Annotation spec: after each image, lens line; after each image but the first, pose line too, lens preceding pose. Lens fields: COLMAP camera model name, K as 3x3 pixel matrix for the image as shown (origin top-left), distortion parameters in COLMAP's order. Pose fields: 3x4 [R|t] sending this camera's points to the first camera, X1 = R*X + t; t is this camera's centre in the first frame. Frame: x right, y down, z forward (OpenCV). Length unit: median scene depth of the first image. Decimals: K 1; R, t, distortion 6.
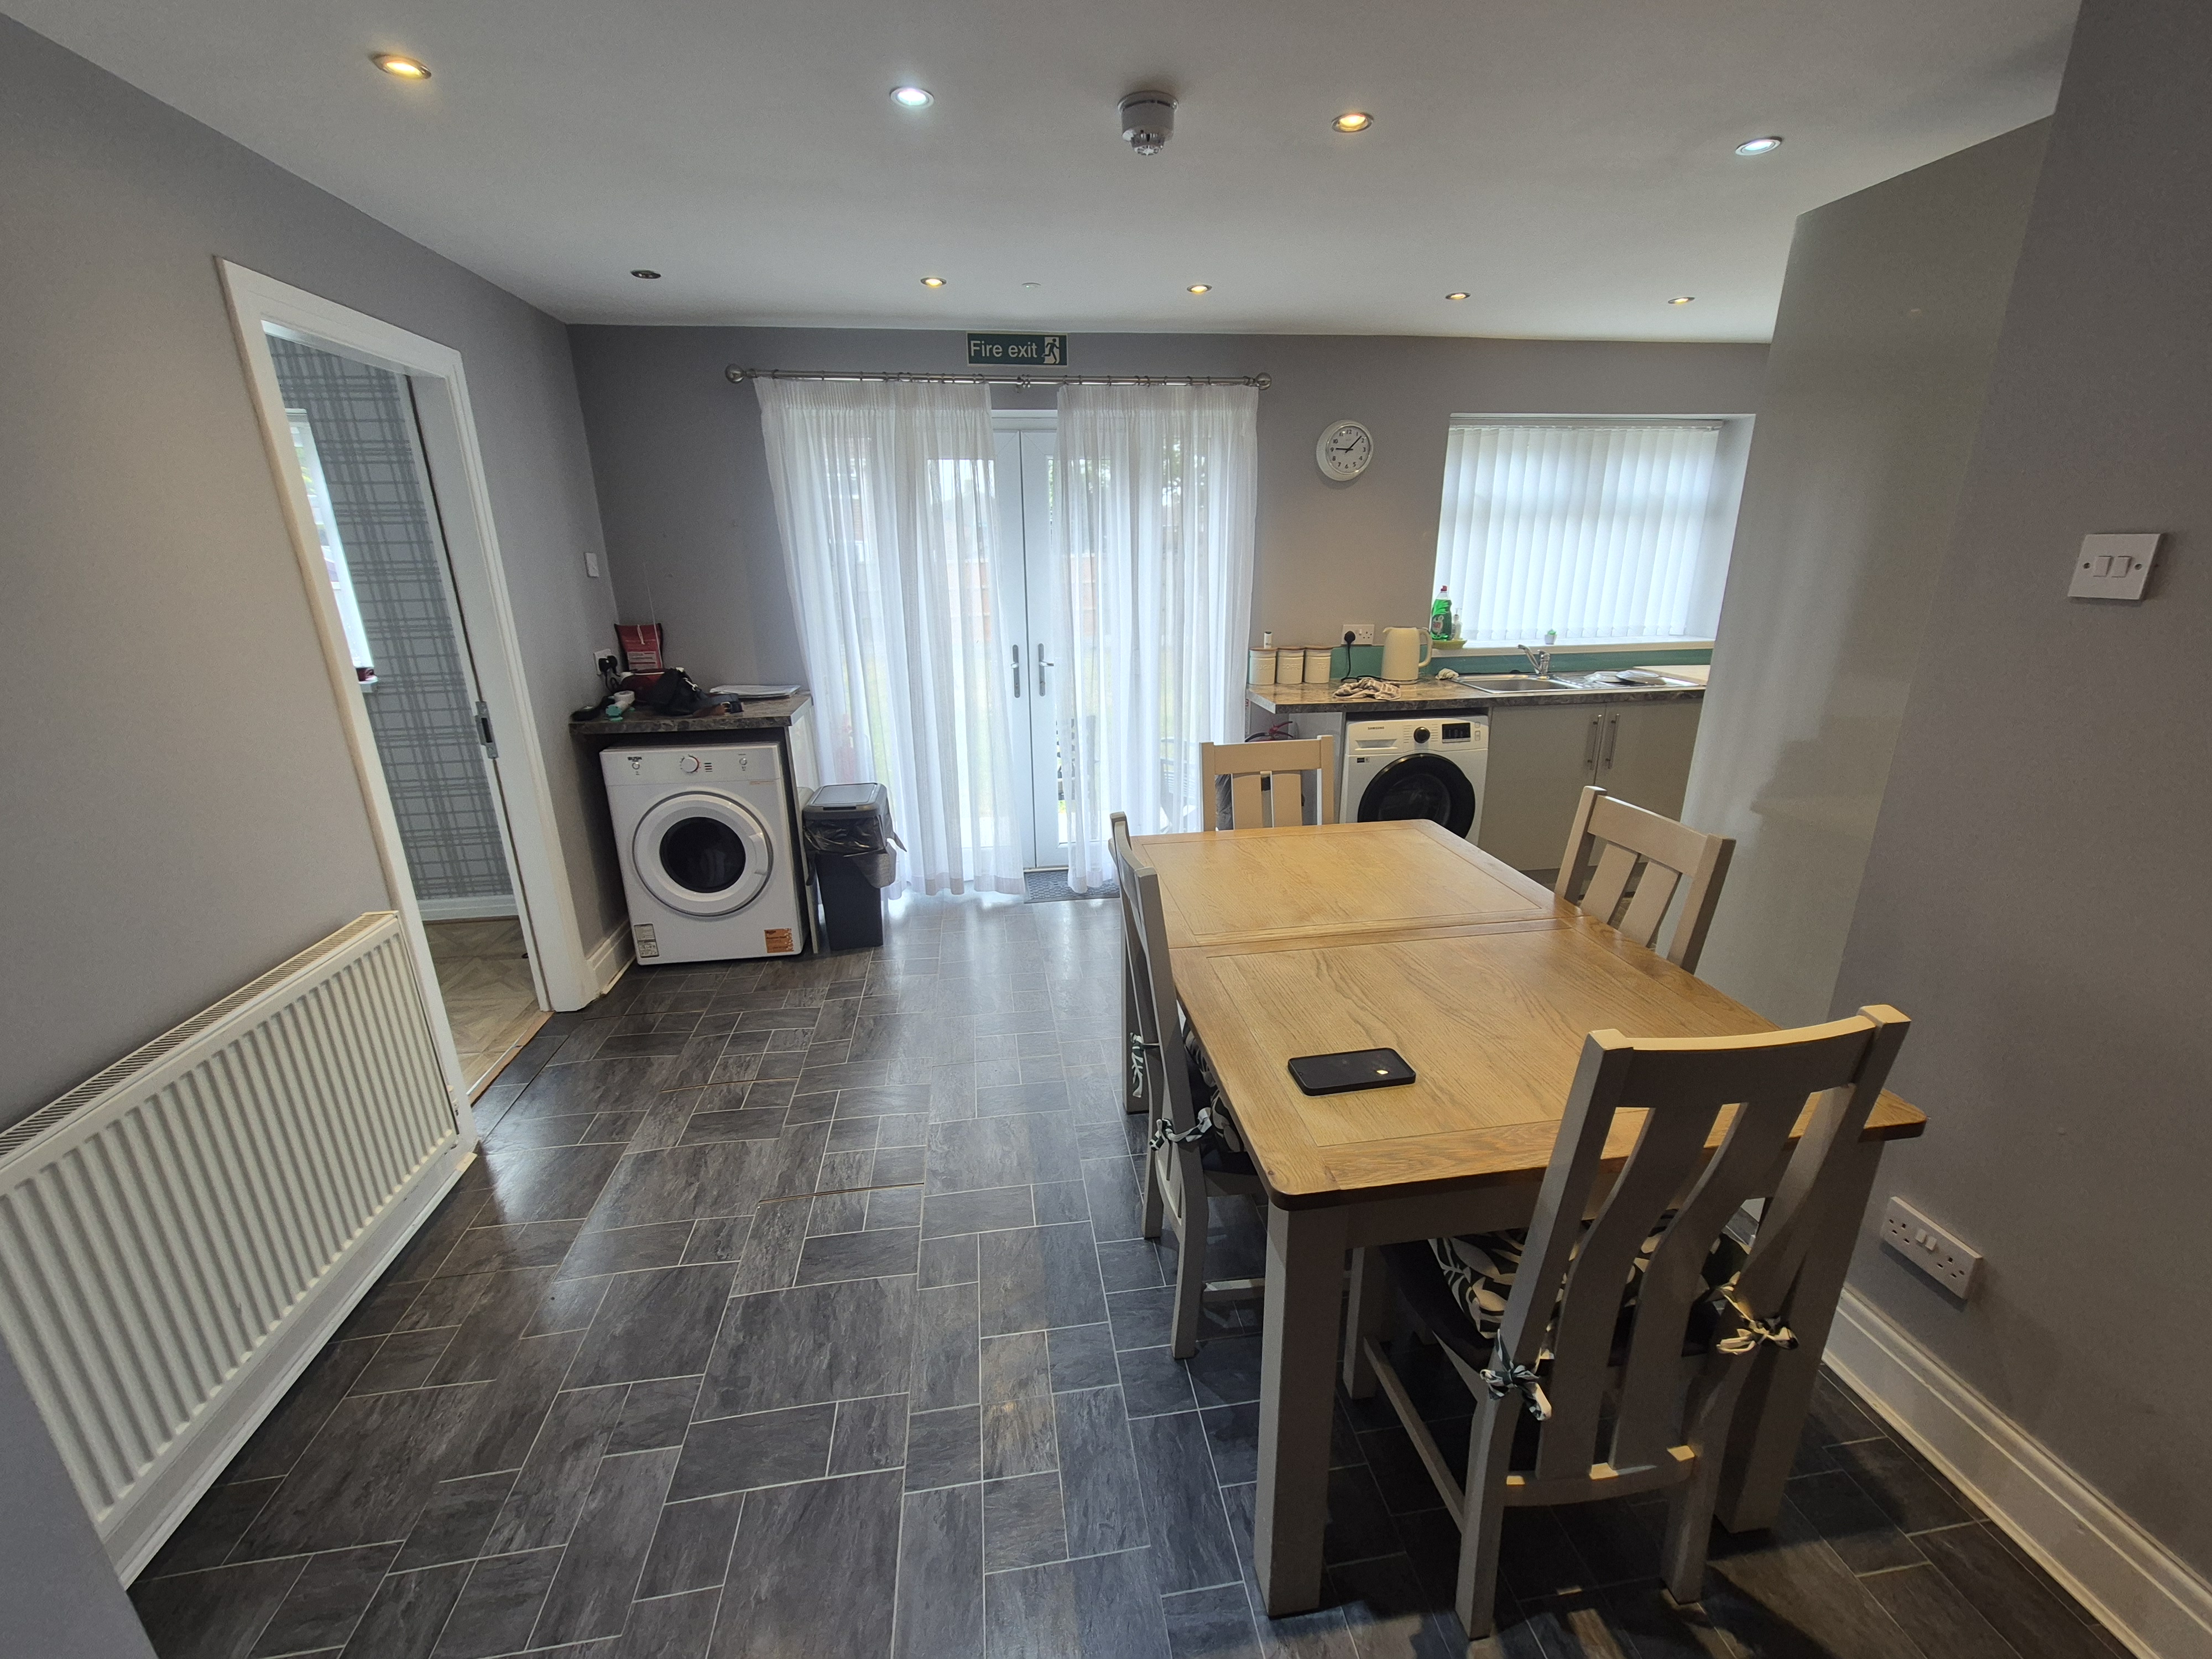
lens RADIAL K [[899.1, 0, 1107.4], [0, 899.1, 823.2], [0, 0, 1]] dist [0.000122, -0.000352]
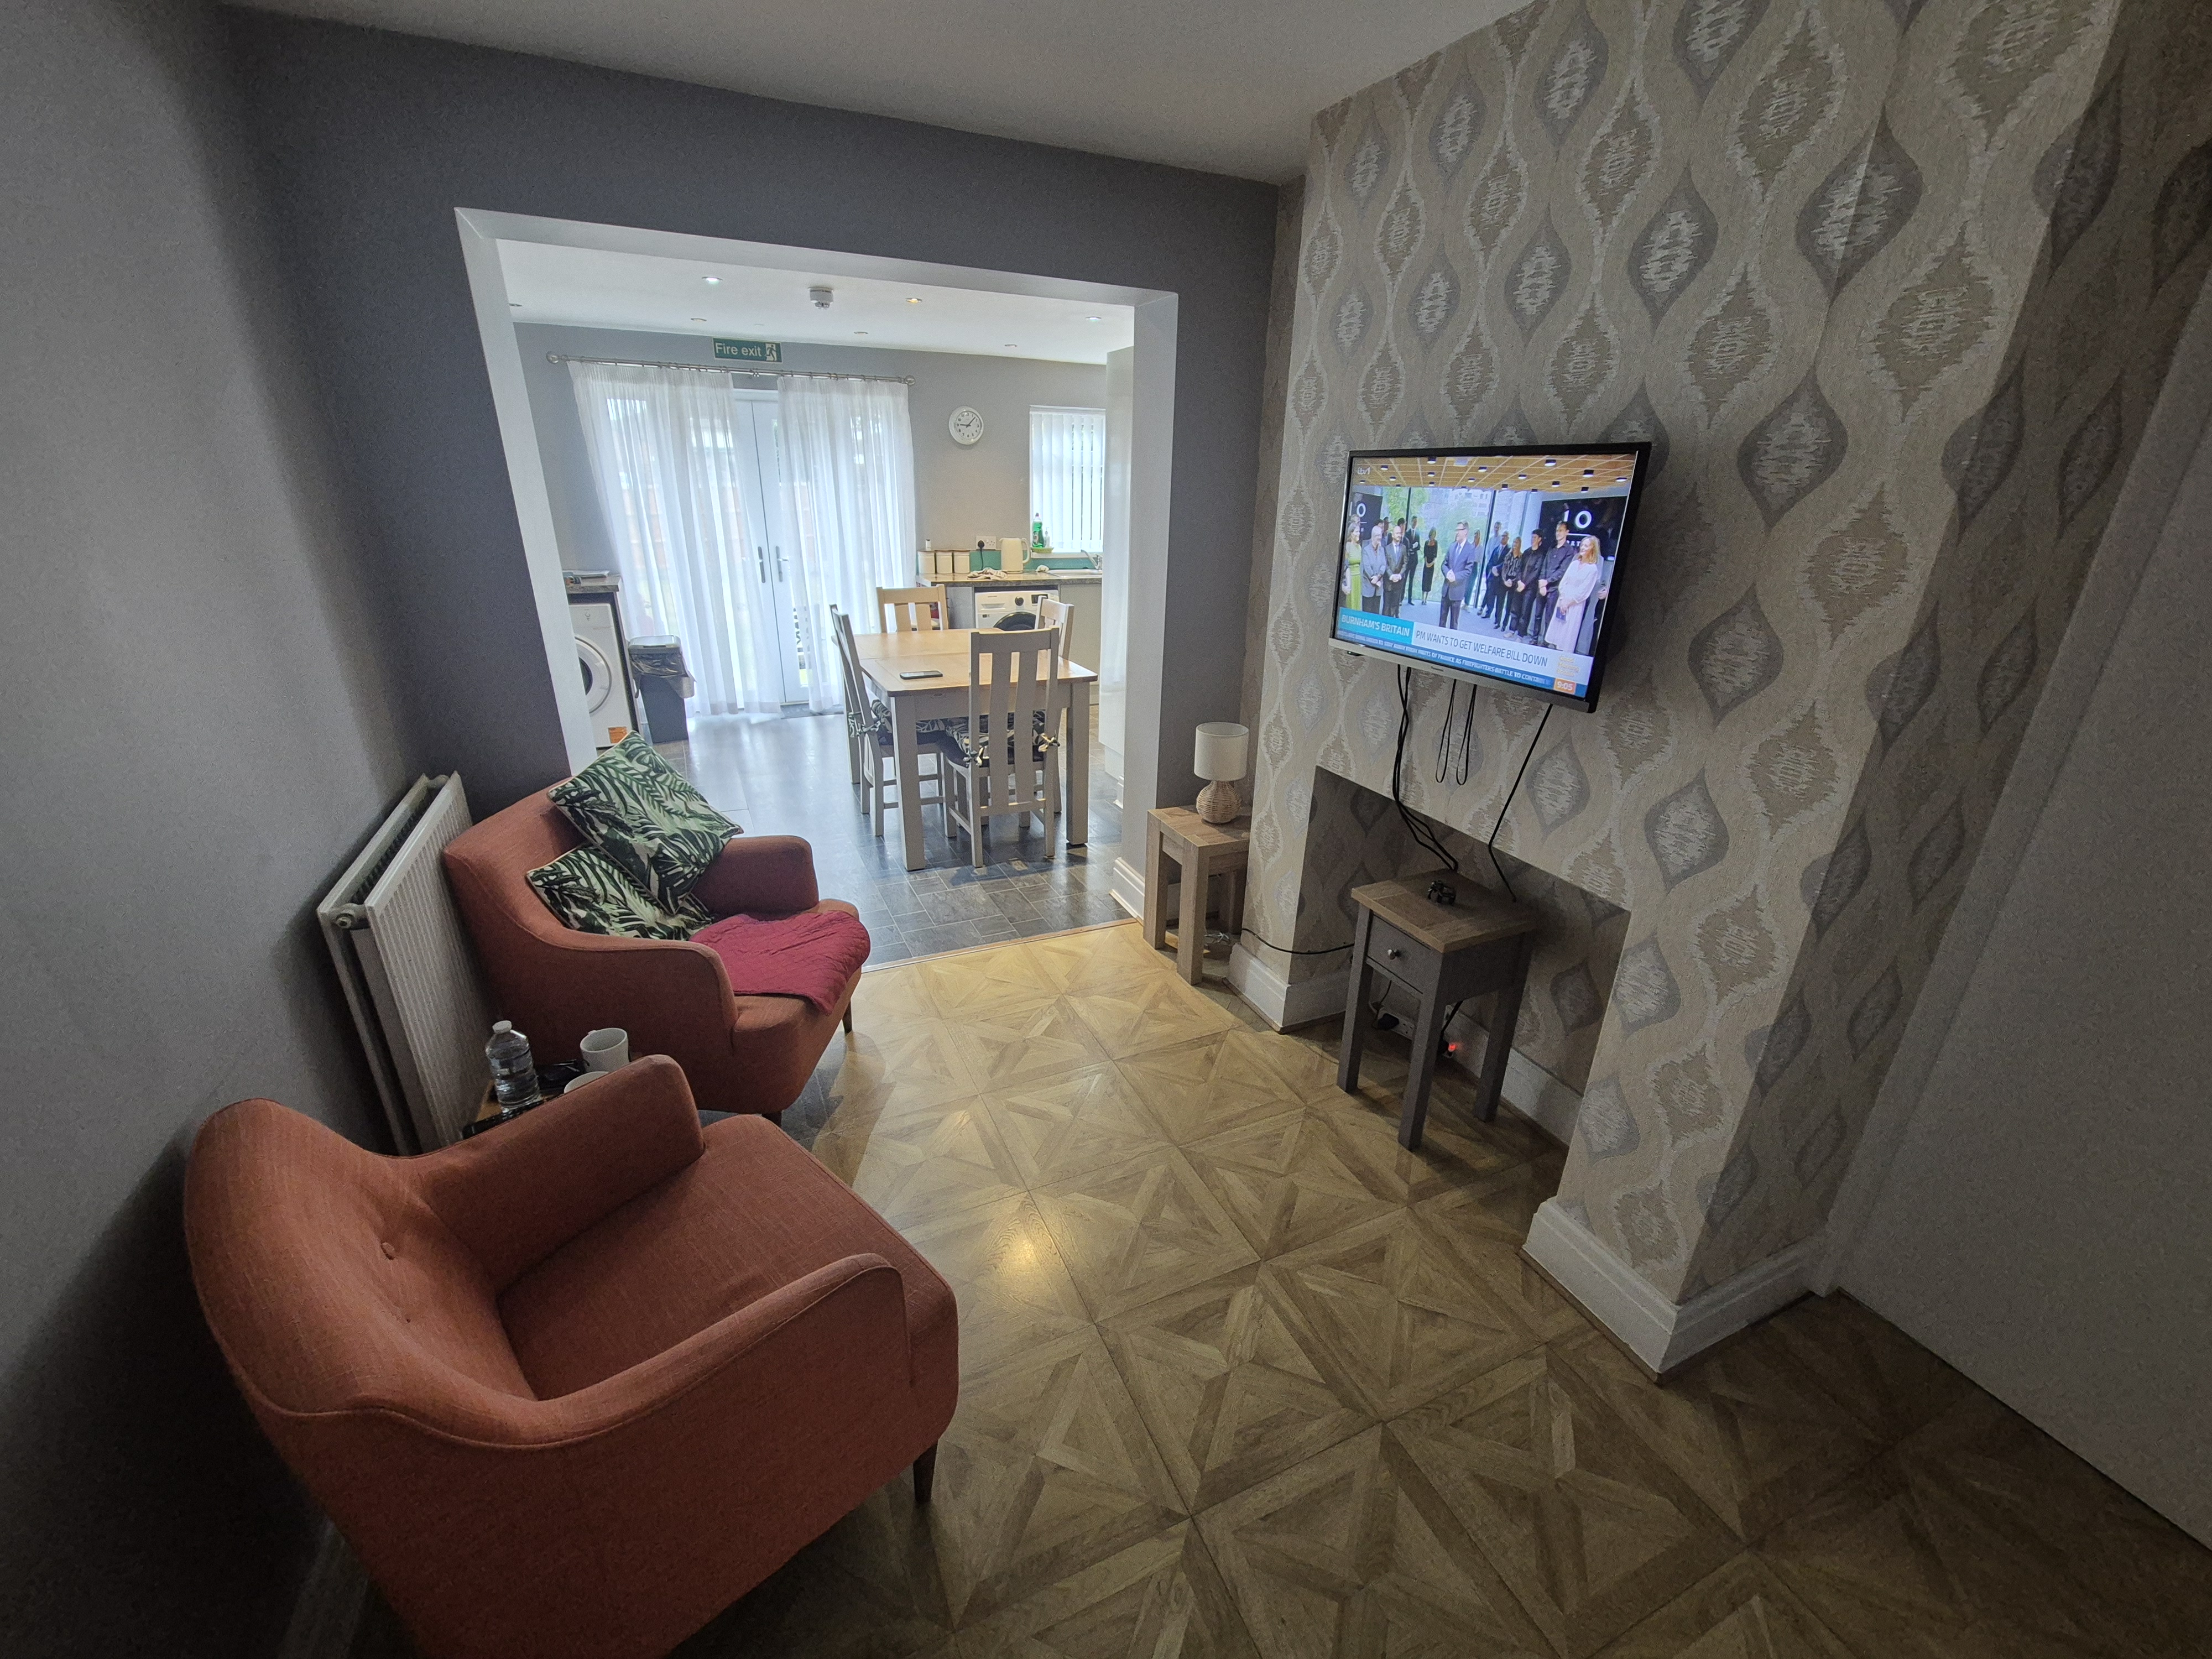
lens RADIAL K [[899.1, 0, 1107.0], [0, 899.1, 838.8], [0, 0, 1]] dist [0.000122, -0.000352]
pose [[0.960280, -0.074736, 0.268845, 0.015667], [0.053665, 0.994943, 0.084899, 0.214164], [-0.273830, -0.067099, 0.959435, -0.710611]]
